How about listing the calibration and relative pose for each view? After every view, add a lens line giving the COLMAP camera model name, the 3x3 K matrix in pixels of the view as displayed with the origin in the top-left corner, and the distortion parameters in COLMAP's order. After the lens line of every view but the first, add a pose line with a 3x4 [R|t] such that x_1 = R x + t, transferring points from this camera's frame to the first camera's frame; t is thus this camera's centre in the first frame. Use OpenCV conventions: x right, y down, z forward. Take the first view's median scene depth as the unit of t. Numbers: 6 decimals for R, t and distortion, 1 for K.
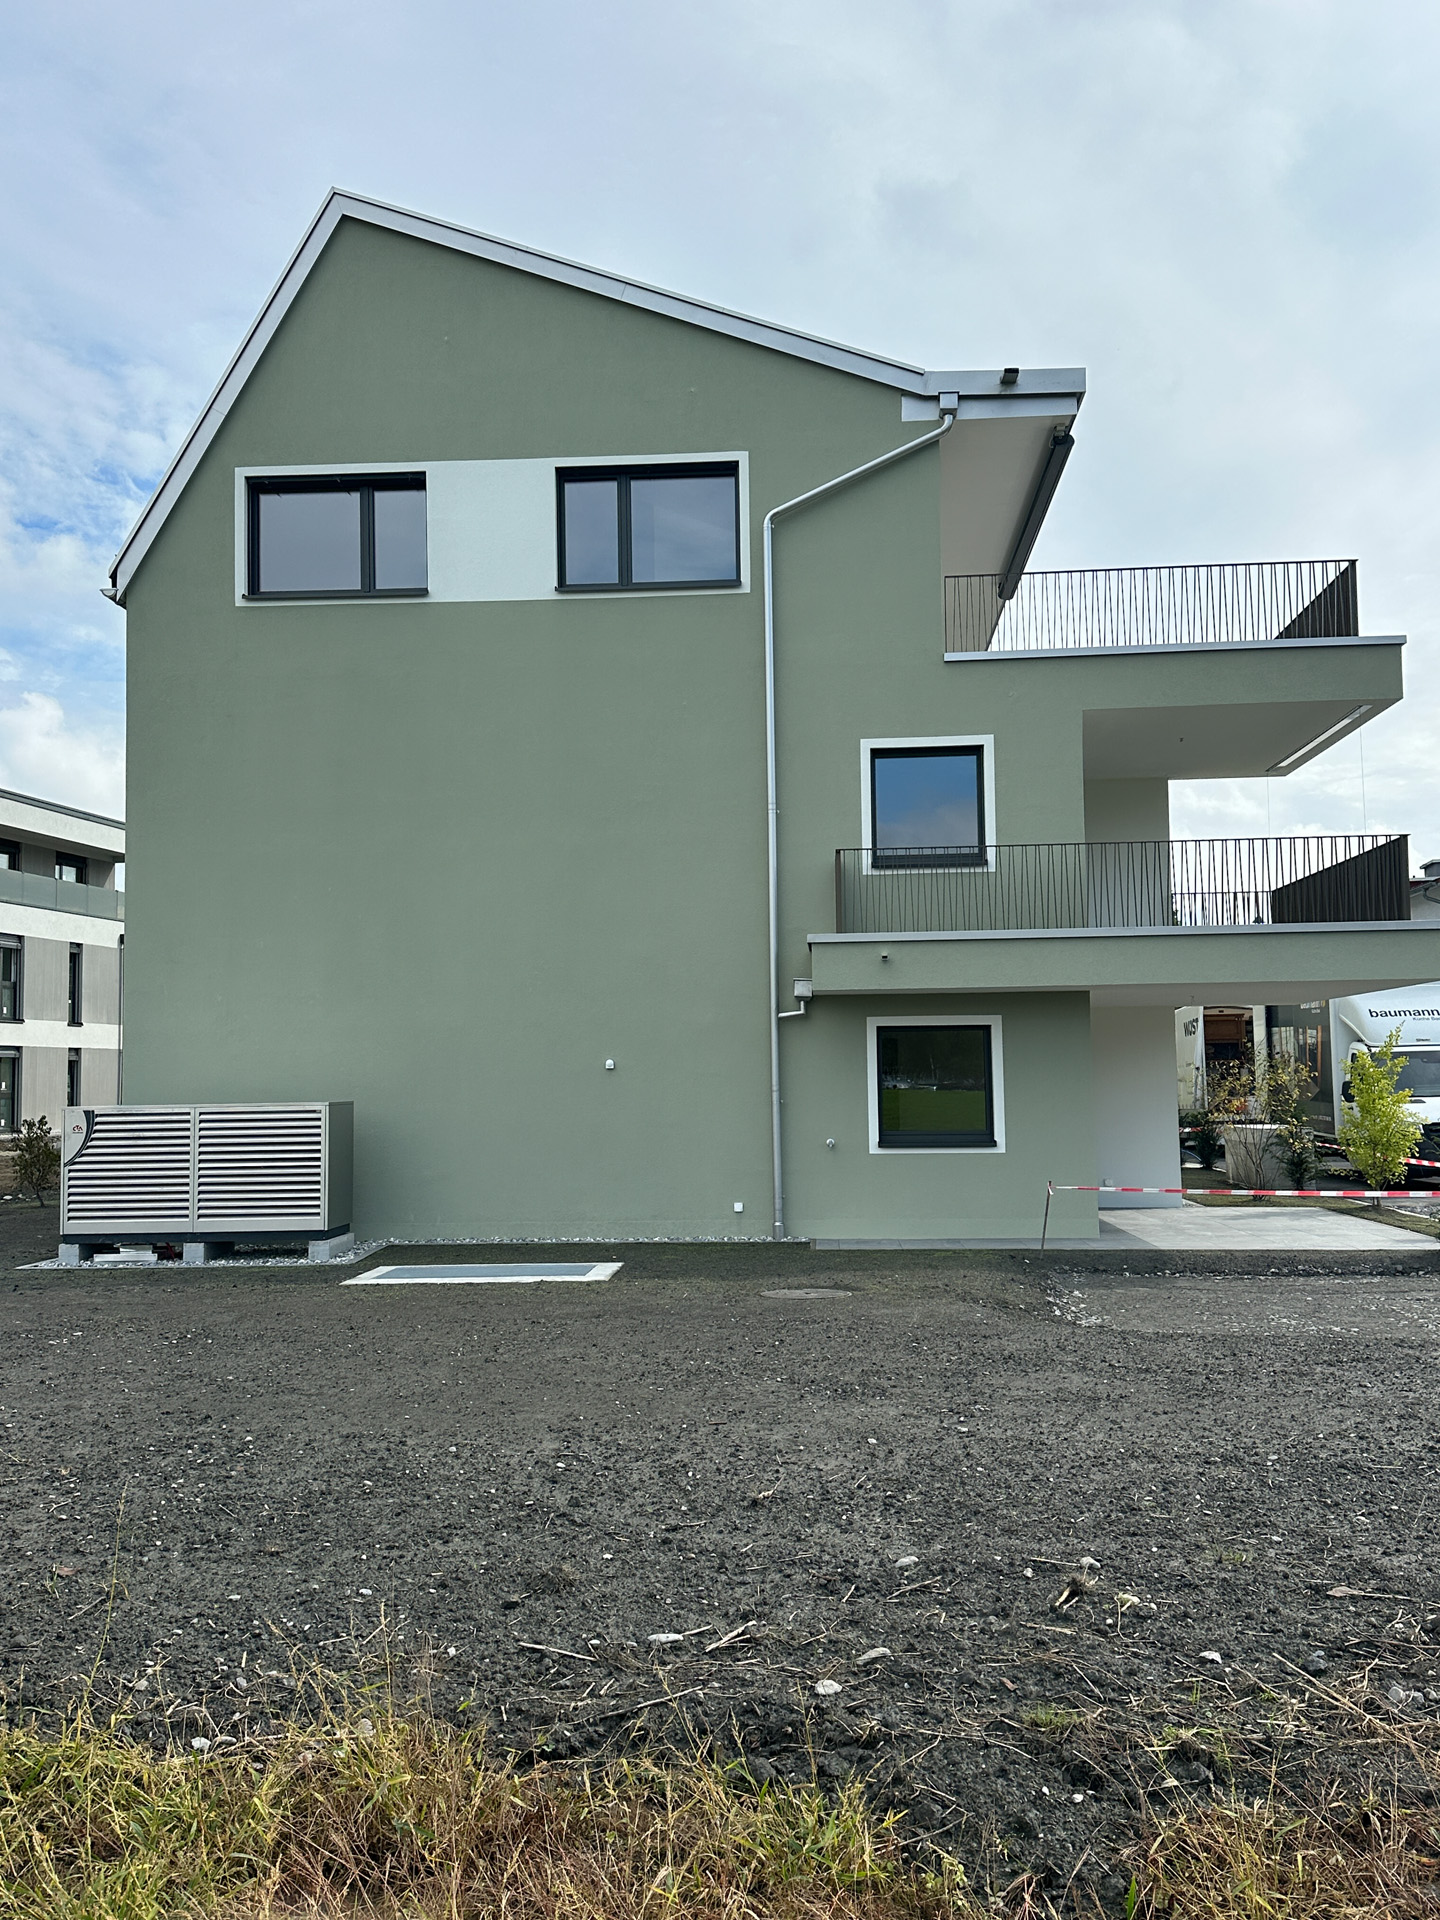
lens RADIAL K [[1620.8, 0, 723.1], [0, 1620.8, 990.4], [0, 0, 1]] dist [0.077360, -0.150162]
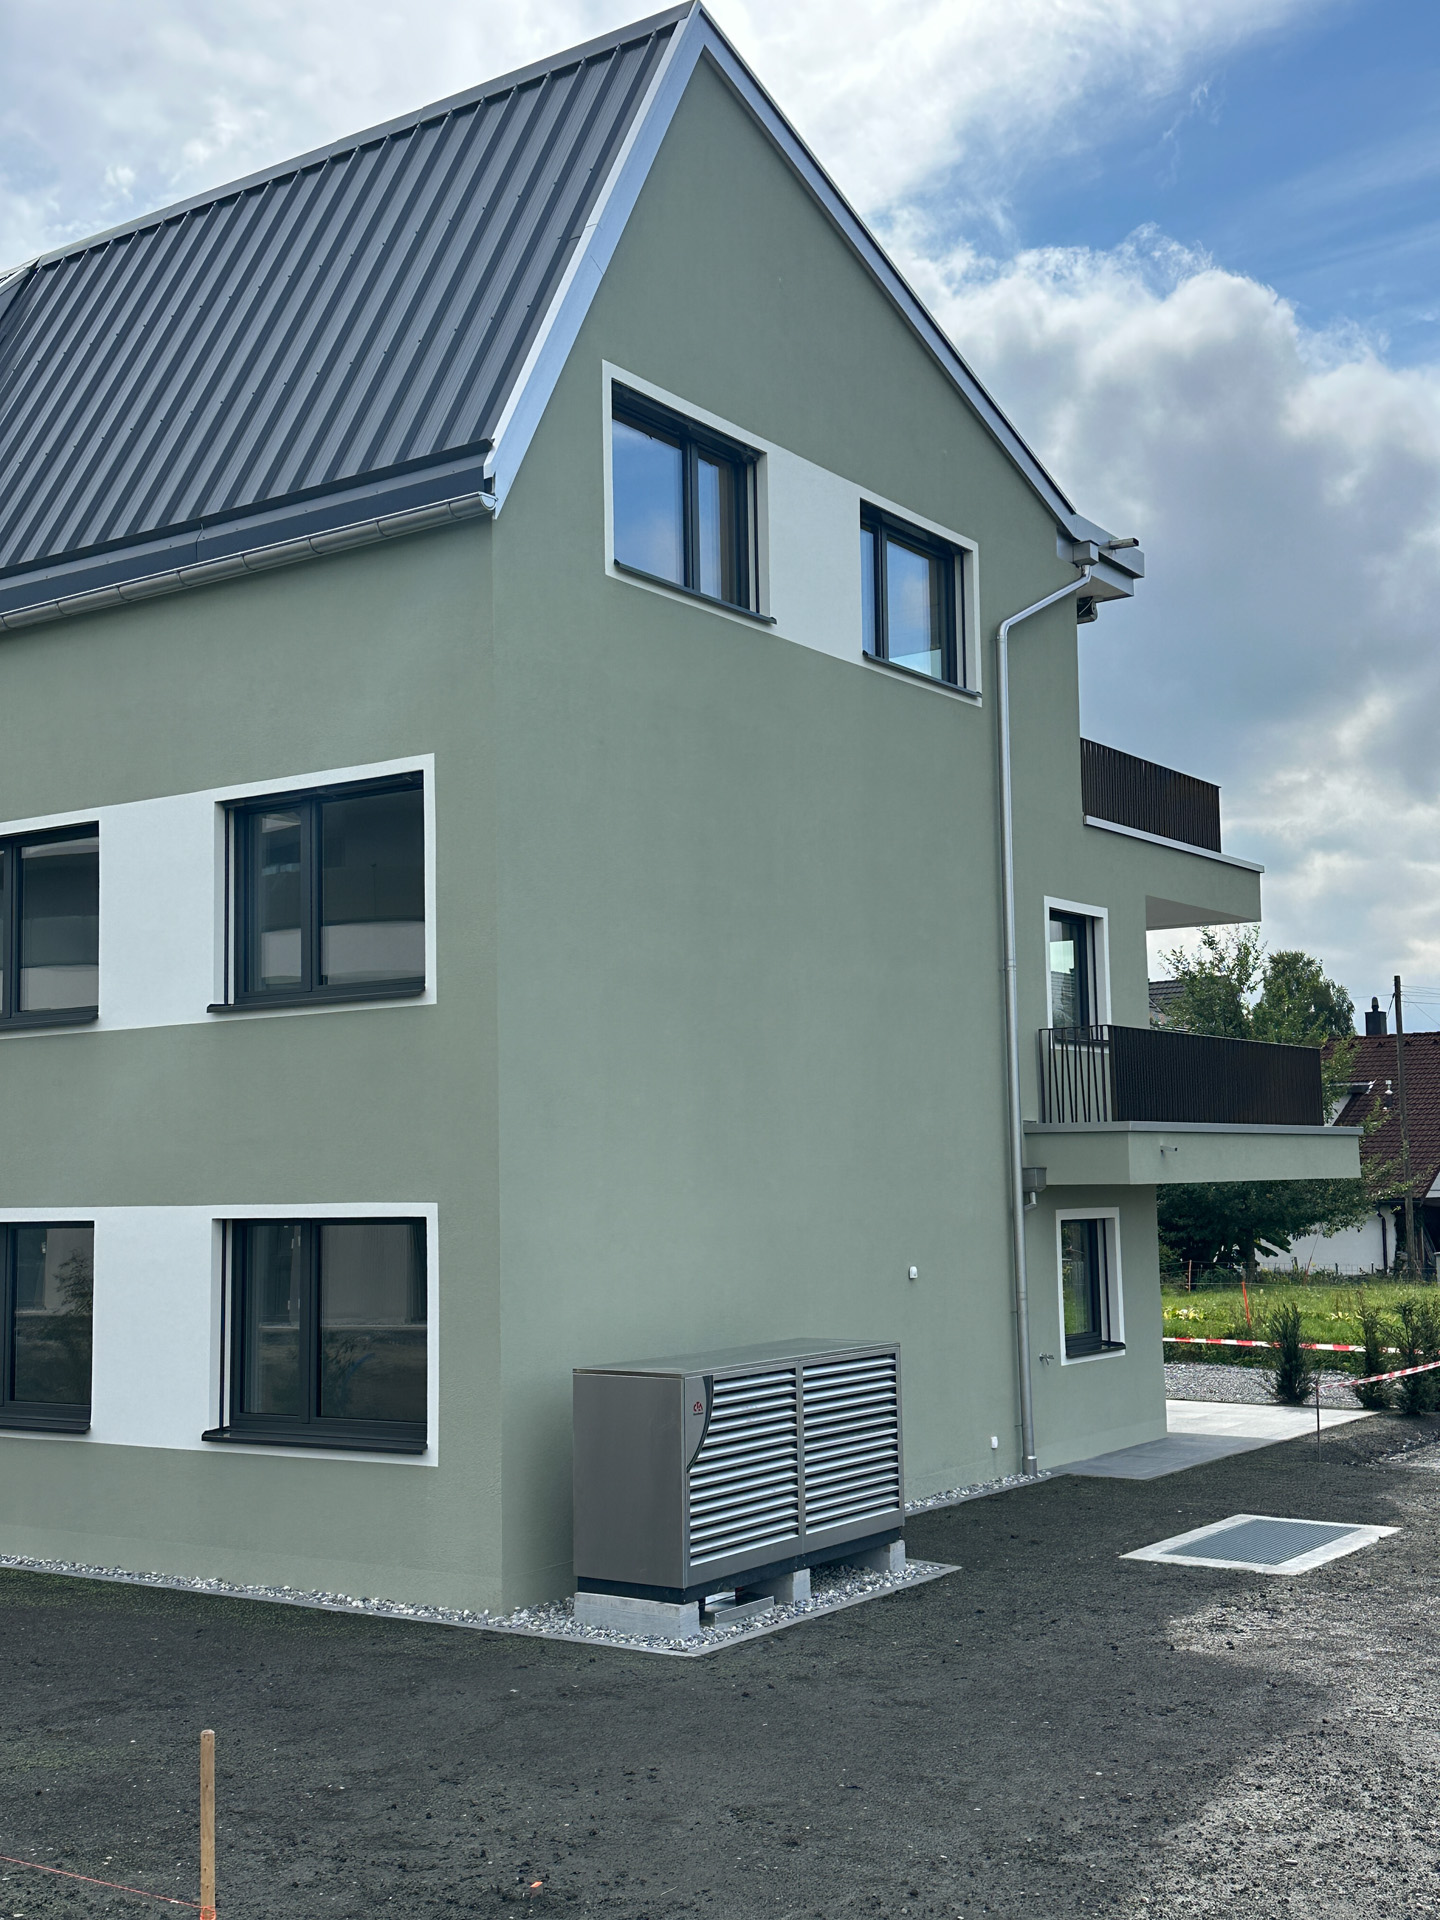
lens RADIAL K [[2155.0, 0, 720.0], [0, 2155.0, 960.0], [0, 0, 1]] dist [0.207116, -0.452830]
pose [[0.530469, 0.092183, 0.842678, -1.026549], [-0.042238, 0.995709, -0.082334, -0.014206], [-0.846652, 0.008082, 0.532086, 0.525252]]
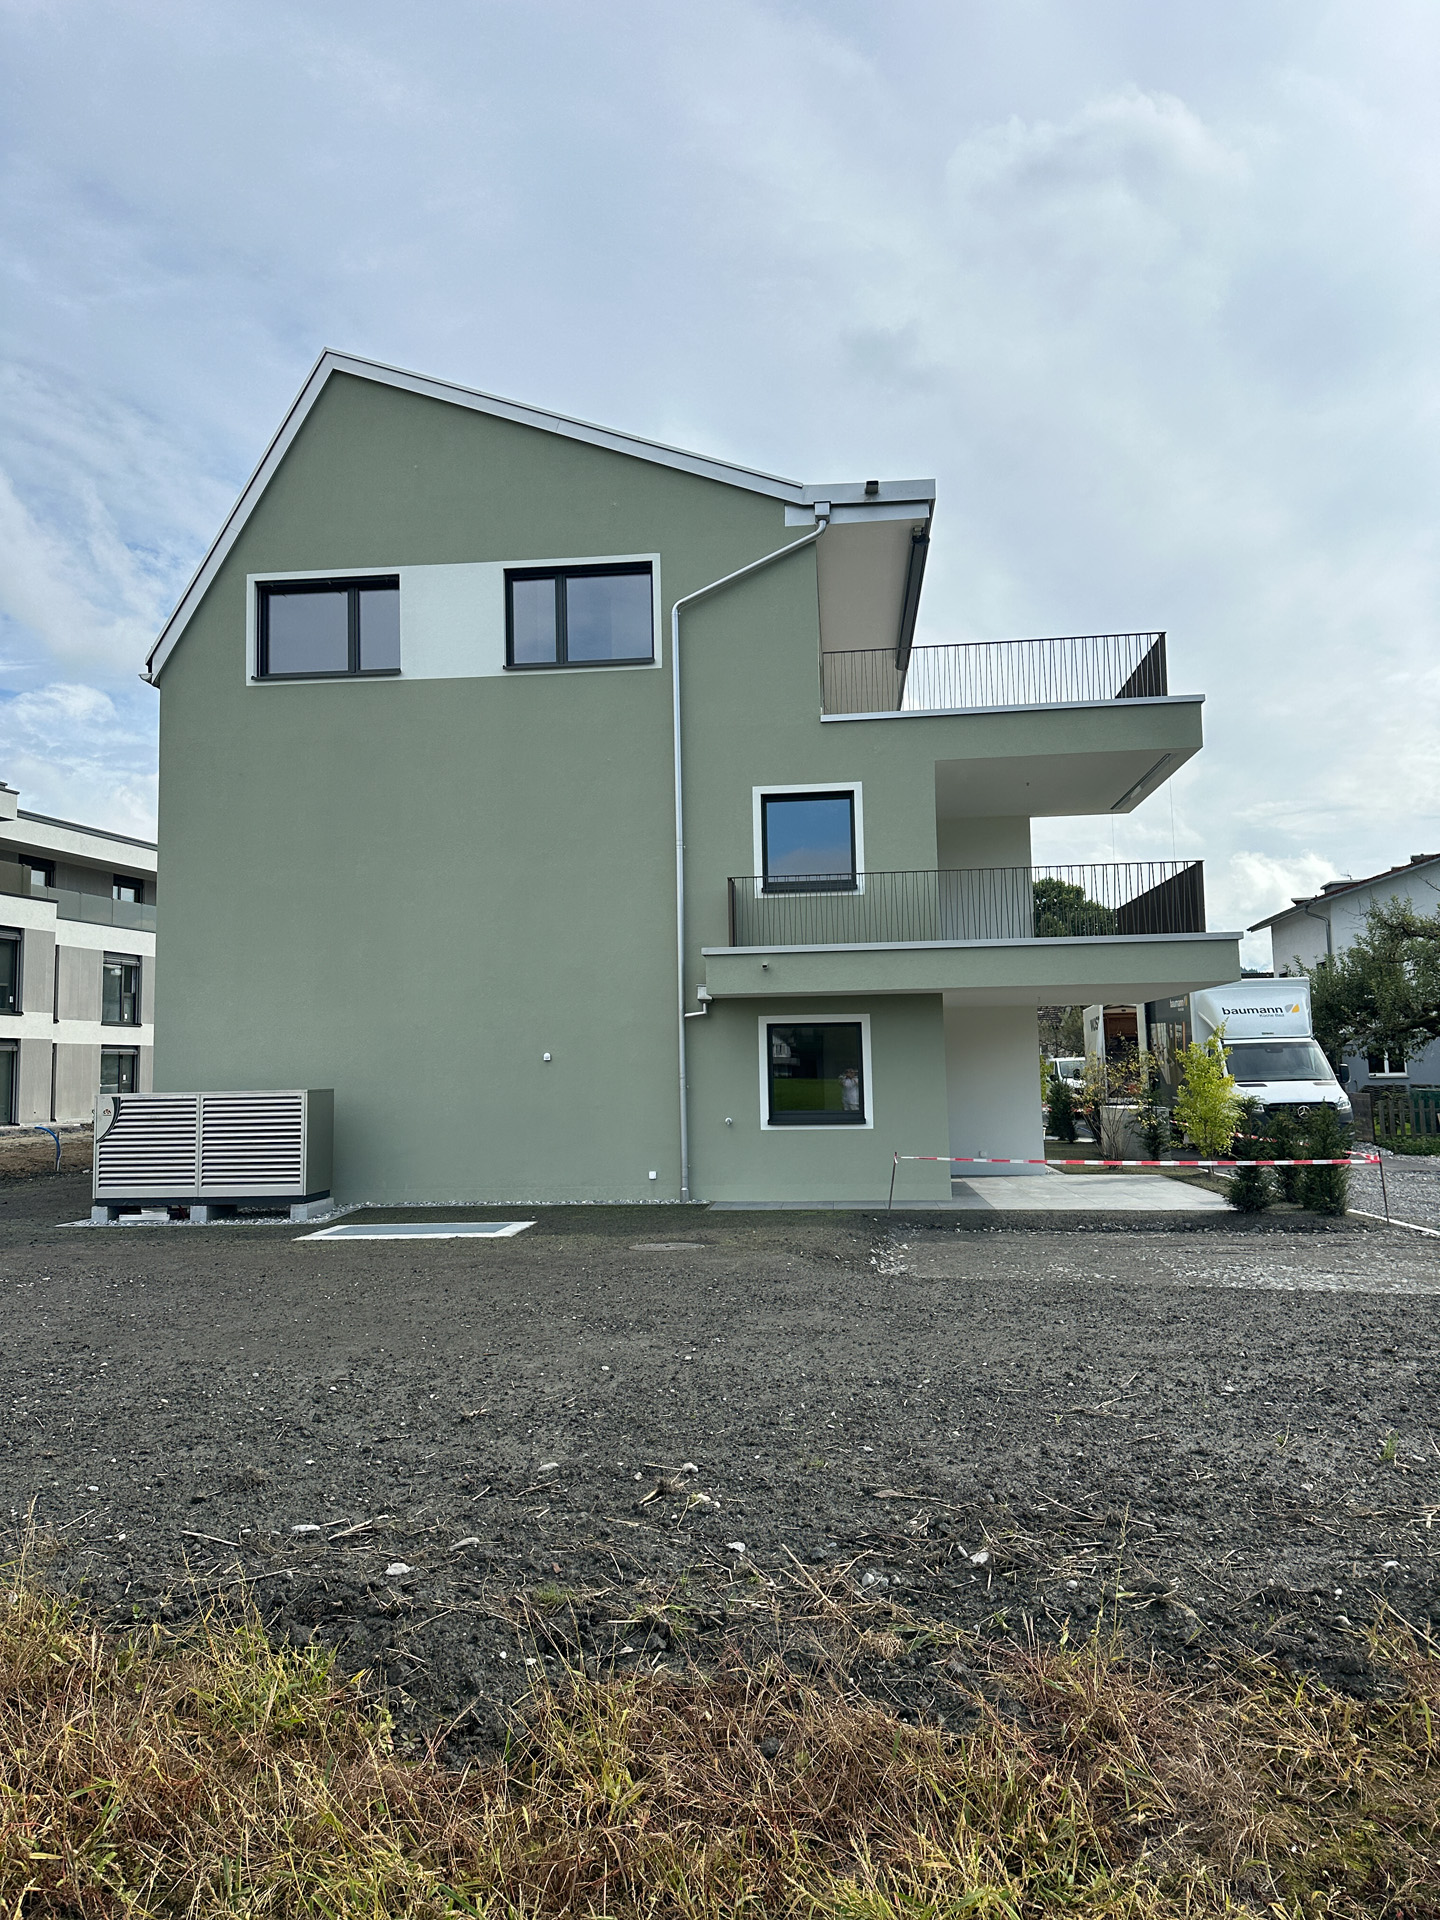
lens RADIAL K [[1348.8, 0, 720.0], [0, 1348.8, 960.0], [0, 0, 1]] dist [0.071683, -0.134438]
pose [[0.999138, -0.008347, -0.040668, 0.101759], [0.007271, 0.999621, -0.026538, 0.001019], [0.040874, 0.026219, 0.998820, -0.002765]]
